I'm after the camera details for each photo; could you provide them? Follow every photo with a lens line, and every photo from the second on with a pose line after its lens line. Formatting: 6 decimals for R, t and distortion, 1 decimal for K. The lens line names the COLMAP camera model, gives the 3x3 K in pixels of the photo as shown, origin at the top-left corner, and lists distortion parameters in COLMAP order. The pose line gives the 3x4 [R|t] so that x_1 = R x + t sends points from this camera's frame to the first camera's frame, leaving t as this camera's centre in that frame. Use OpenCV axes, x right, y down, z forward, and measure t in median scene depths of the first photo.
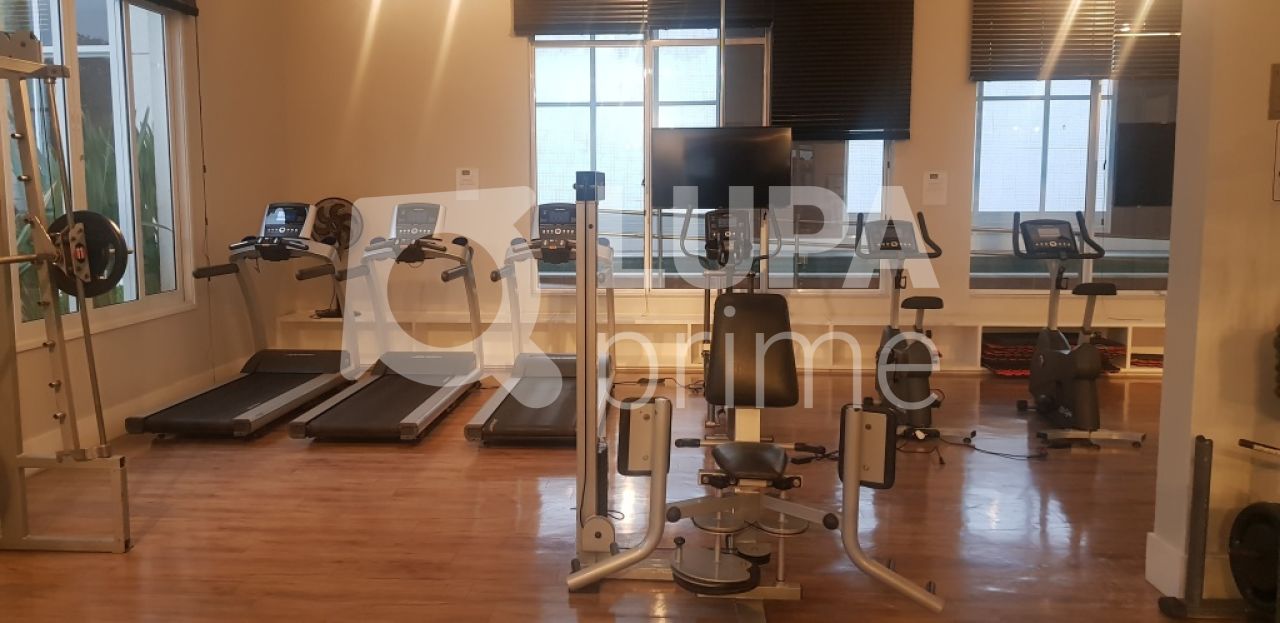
lens RADIAL K [[1005.5, 0, 619.5], [0, 1005.5, 300.9], [0, 0, 1]] dist [0.122984, -0.234099]
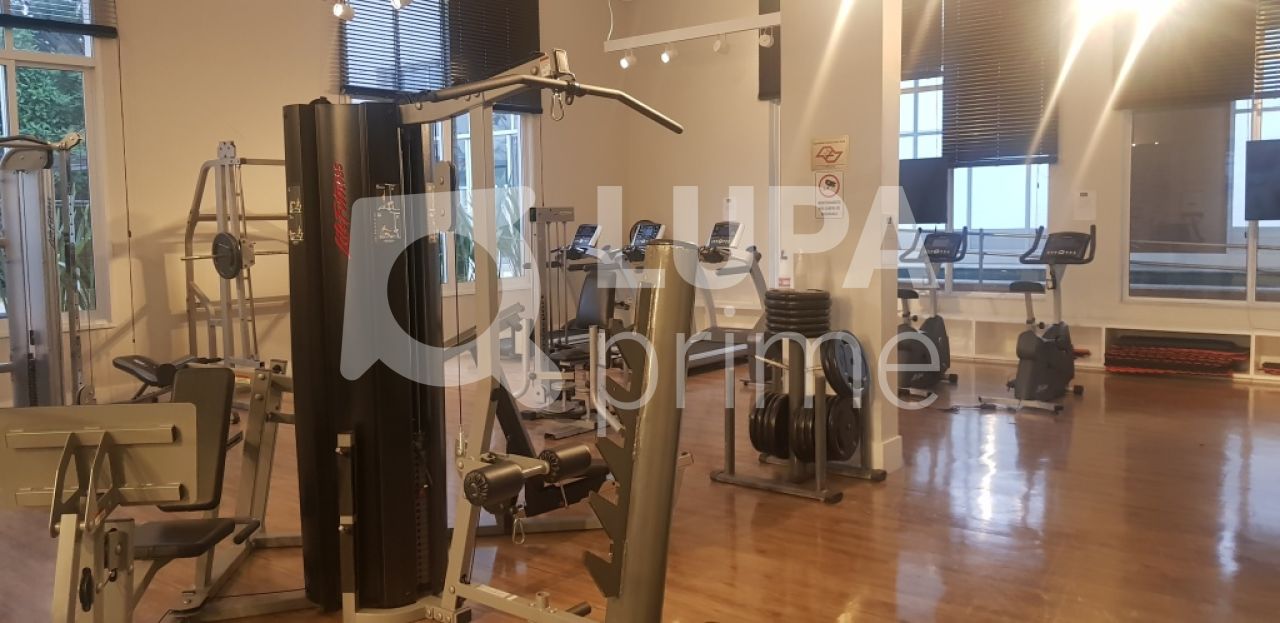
lens RADIAL K [[1005.5, 0, 619.5], [0, 1005.5, 300.9], [0, 0, 1]] dist [0.122984, -0.234099]
pose [[0.807946, 0.041269, -0.587809, 0.587333], [-0.051005, 0.998698, 0.000010, 0.022967], [0.587045, 0.029973, 0.808999, -0.231966]]
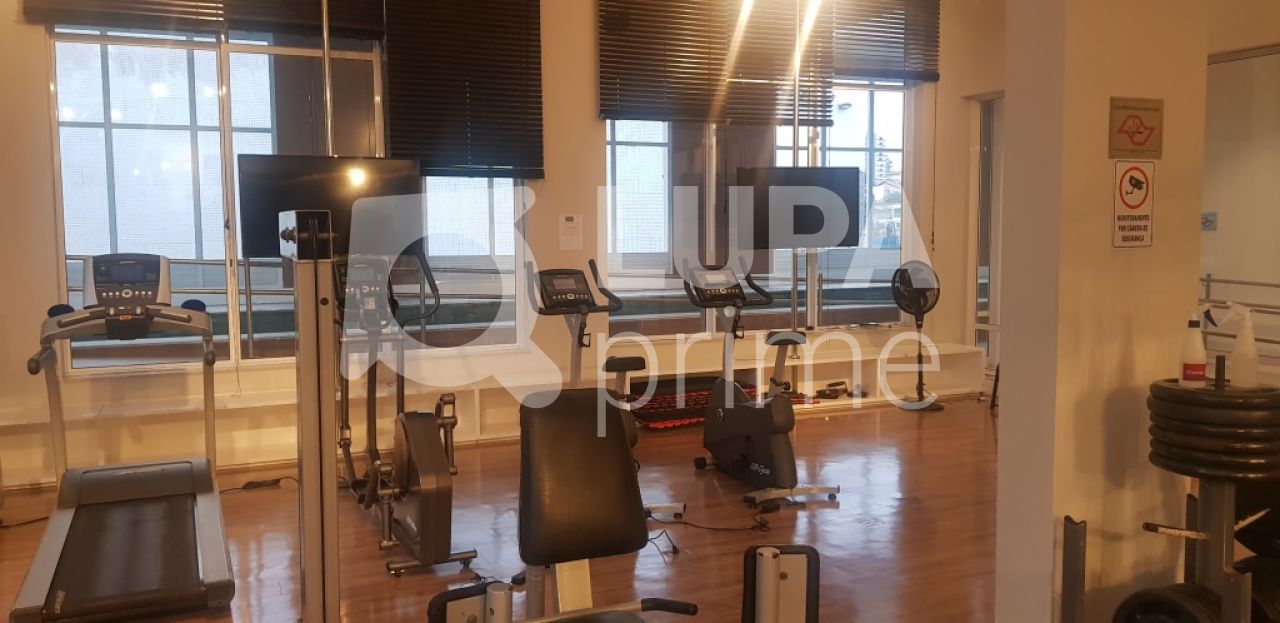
lens RADIAL K [[988.6, 0, 640.0], [0, 988.6, 311.5], [0, 0, 1]] dist [0.097187, -0.173771]
pose [[0.877765, -0.043059, 0.477153, -0.069352], [0.055972, 0.998349, -0.012872, -0.023563], [-0.475811, 0.038005, 0.878726, 0.183289]]
